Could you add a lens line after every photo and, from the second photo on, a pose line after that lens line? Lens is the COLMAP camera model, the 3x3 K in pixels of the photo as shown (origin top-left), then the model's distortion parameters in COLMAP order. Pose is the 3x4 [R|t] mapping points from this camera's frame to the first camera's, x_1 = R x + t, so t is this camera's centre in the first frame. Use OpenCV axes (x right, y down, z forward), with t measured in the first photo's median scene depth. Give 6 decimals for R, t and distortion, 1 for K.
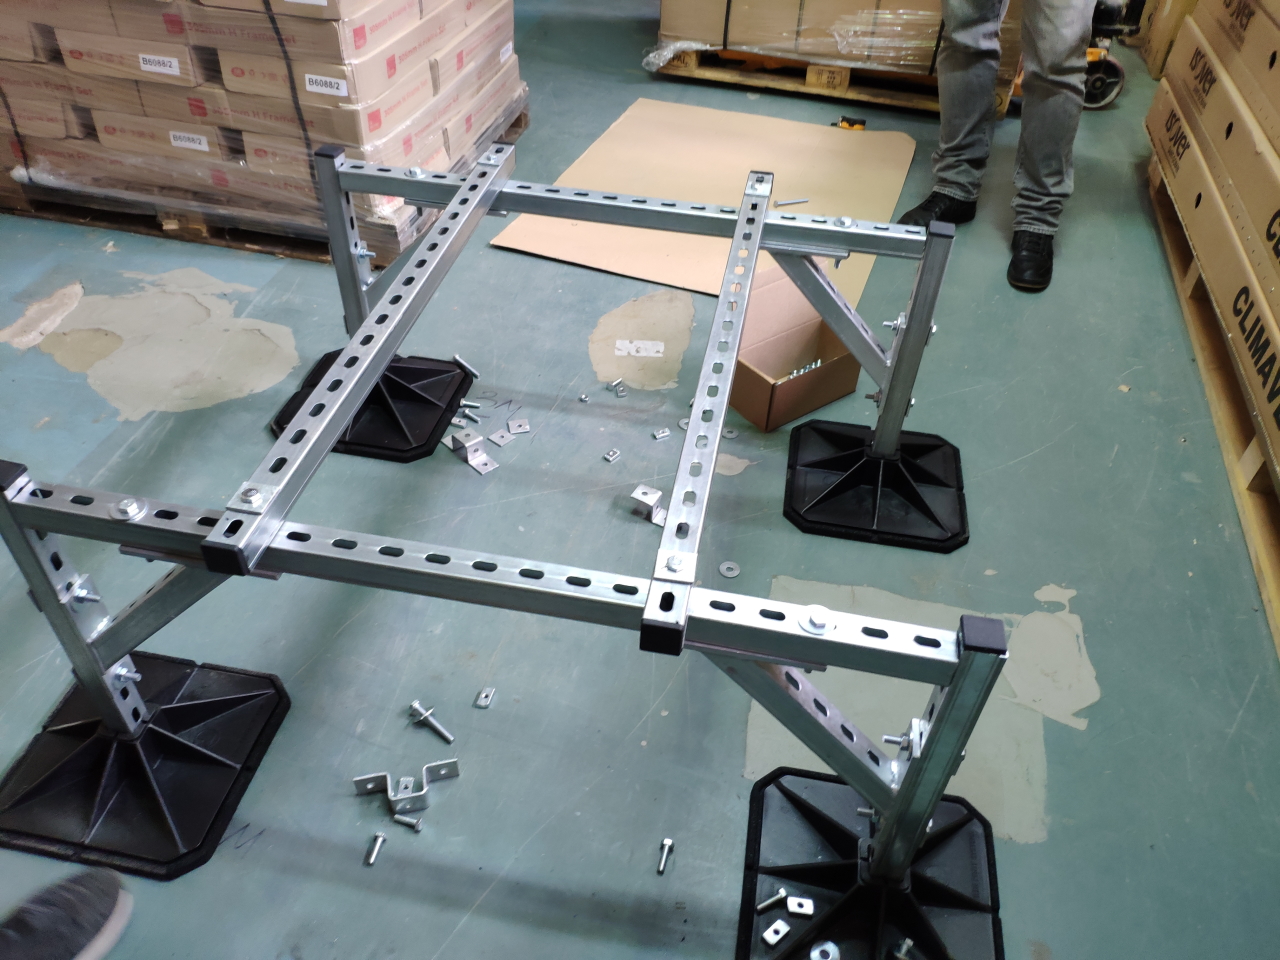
lens RADIAL K [[995.9, 0, 642.2], [0, 995.9, 492.4], [0, 0, 1]] dist [0.009569, -0.054683]
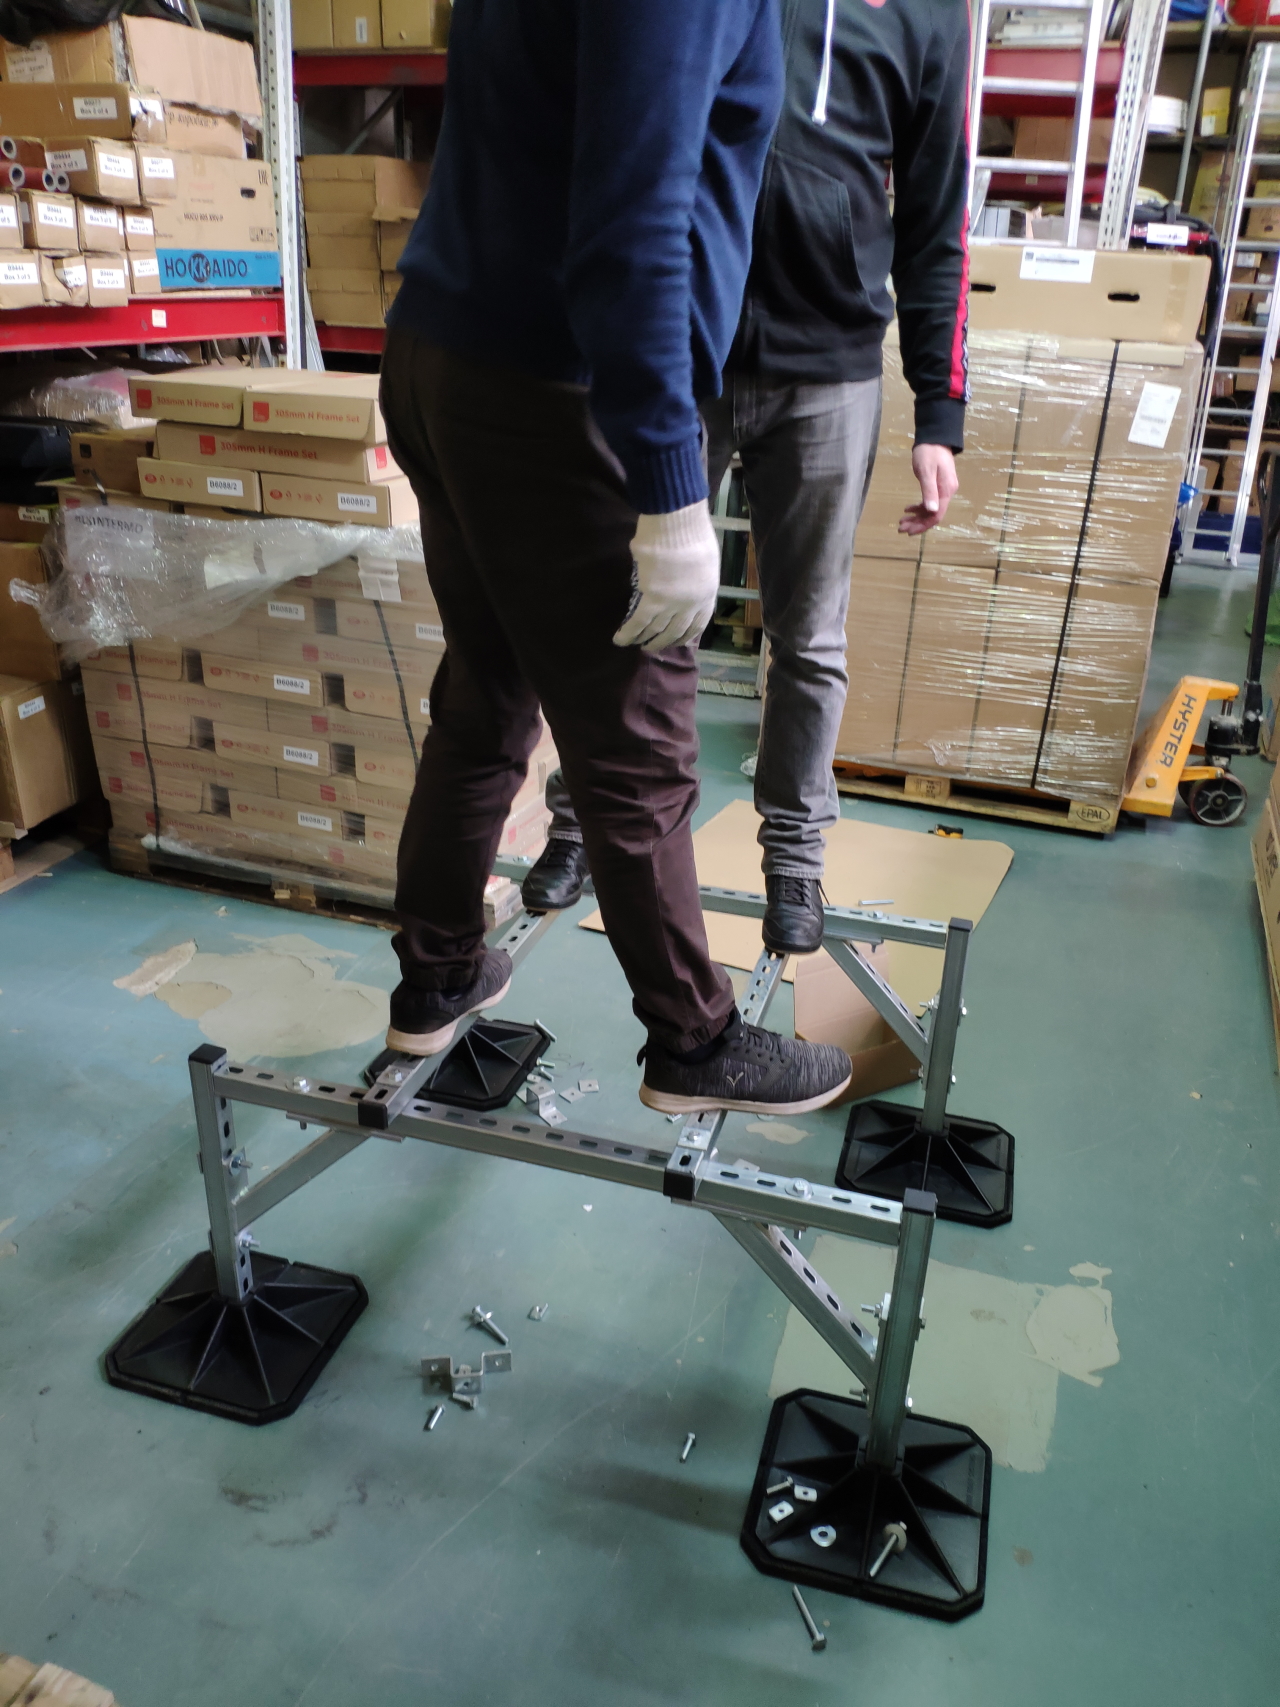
lens RADIAL K [[1328.1, 0, 655.4], [0, 1328.1, 862.2], [0, 0, 1]] dist [0.009569, -0.054683]
pose [[0.995298, 0.043968, -0.086309, 0.059544], [-0.068737, 0.948408, -0.309511, 0.141785], [0.068247, 0.313989, 0.946971, -0.424674]]
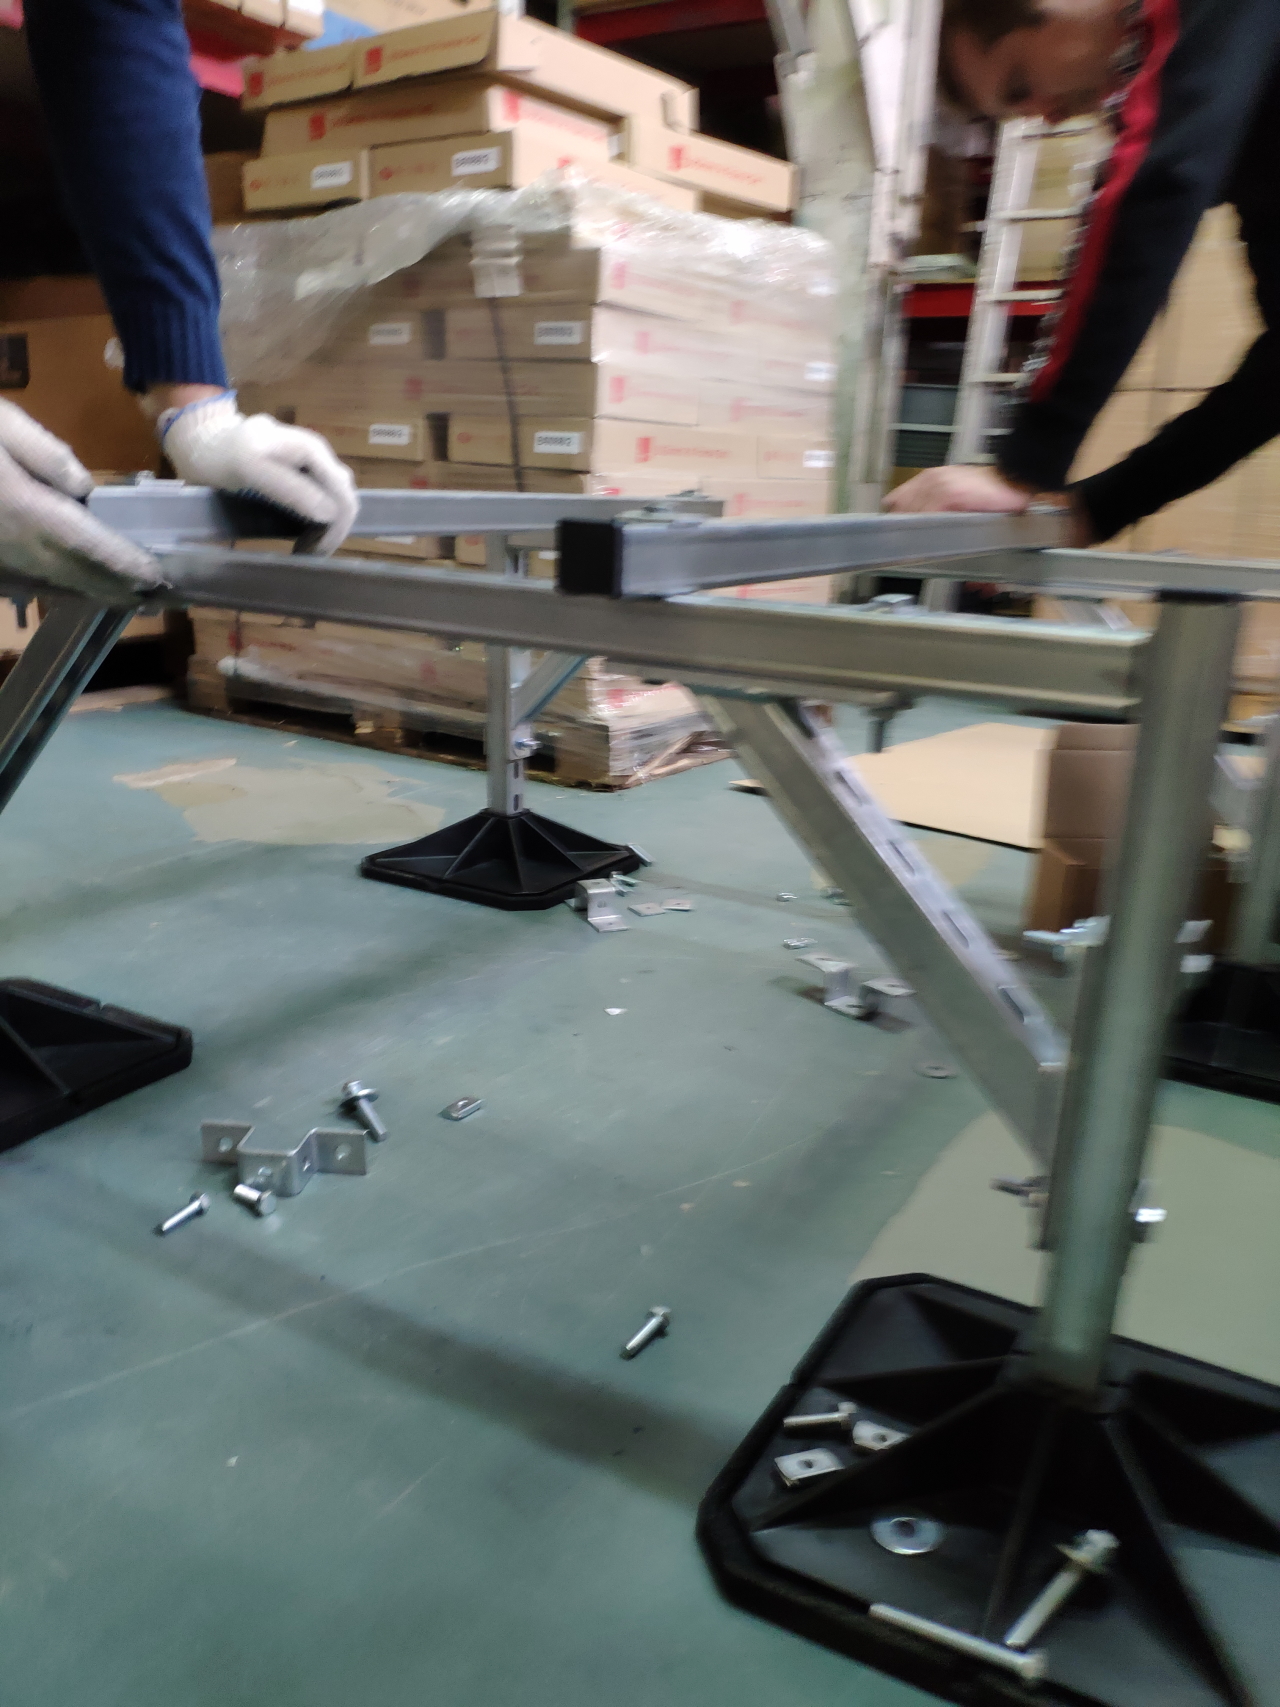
lens RADIAL K [[1328.1, 0, 673.1], [0, 1328.1, 866.8], [0, 0, 1]] dist [0.009569, -0.054683]
pose [[0.947298, 0.095775, -0.305701, 0.153972], [-0.222514, 0.883218, -0.412812, 0.298951], [0.230463, 0.459079, 0.857982, 0.210477]]
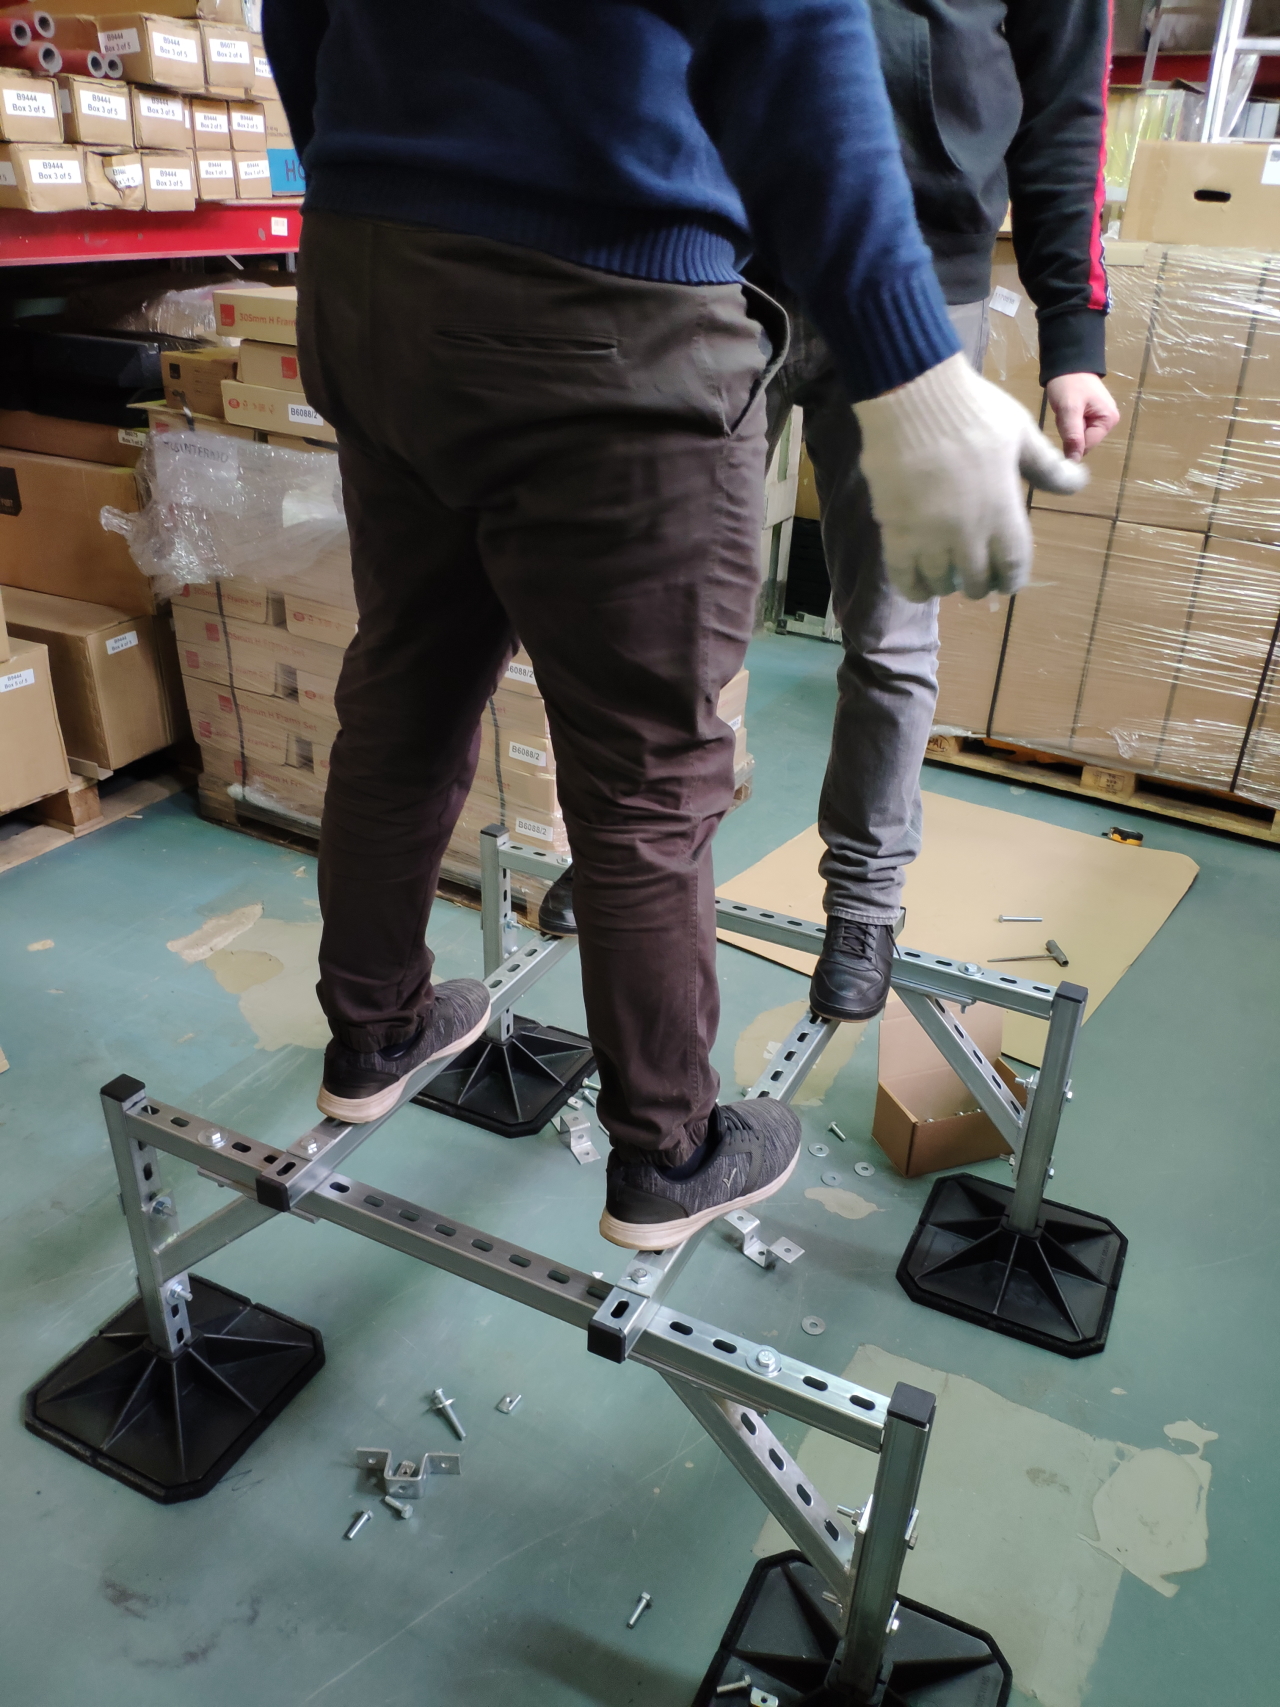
lens RADIAL K [[1328.1, 0, 666.0], [0, 1328.1, 865.7], [0, 0, 1]] dist [0.009569, -0.054683]
pose [[0.962921, 0.126906, -0.238072, 0.175278], [-0.183889, 0.954444, -0.234993, -0.009666], [0.197405, 0.270058, 0.942391, -0.241318]]
